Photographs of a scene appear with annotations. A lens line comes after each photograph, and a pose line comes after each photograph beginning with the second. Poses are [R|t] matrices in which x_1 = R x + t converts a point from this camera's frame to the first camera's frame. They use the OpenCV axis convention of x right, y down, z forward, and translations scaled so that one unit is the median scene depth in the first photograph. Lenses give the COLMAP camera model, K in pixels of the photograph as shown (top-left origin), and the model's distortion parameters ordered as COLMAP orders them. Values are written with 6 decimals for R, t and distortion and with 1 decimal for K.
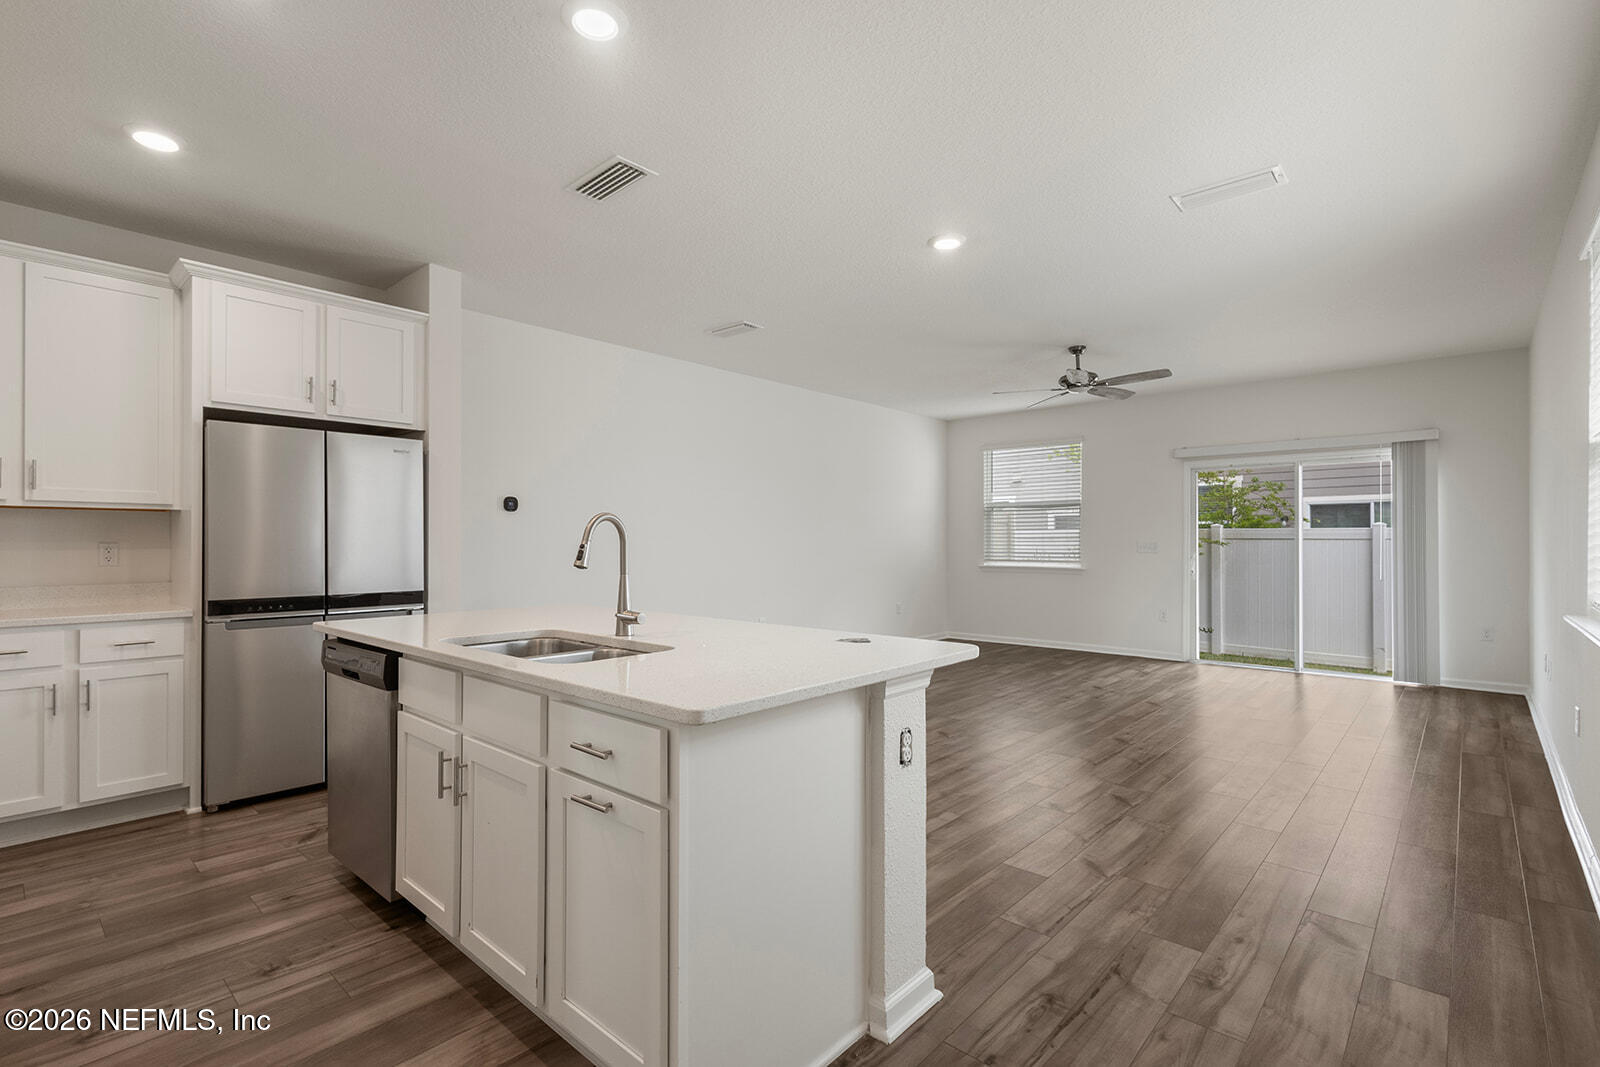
lens RADIAL K [[737.7, 0, 800.0], [0, 737.7, 533.5], [0, 0, 1]] dist [0.002094, 0.000472]
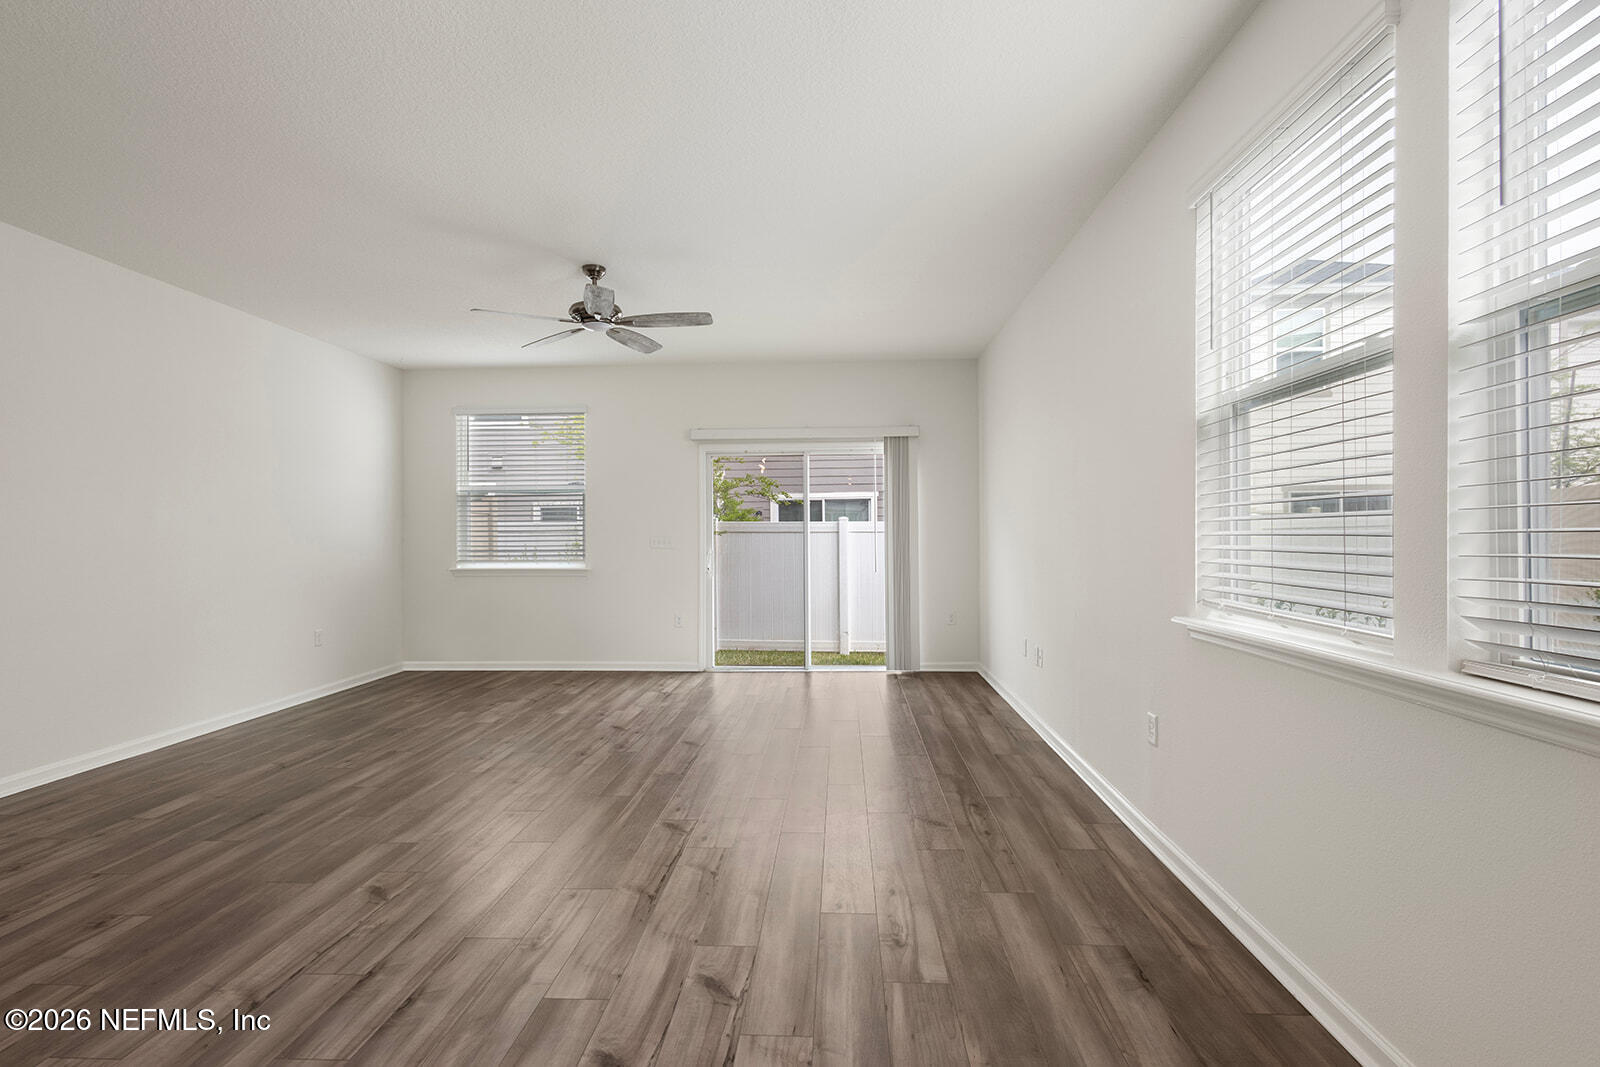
lens RADIAL K [[737.7, 0, 800.0], [0, 737.7, 533.5], [0, 0, 1]] dist [0.002094, 0.000472]
pose [[0.777357, -0.003649, 0.629049, 0.129201], [-0.001502, 0.999970, 0.007657, 0.005362], [-0.629058, -0.006897, 0.777328, 0.524427]]
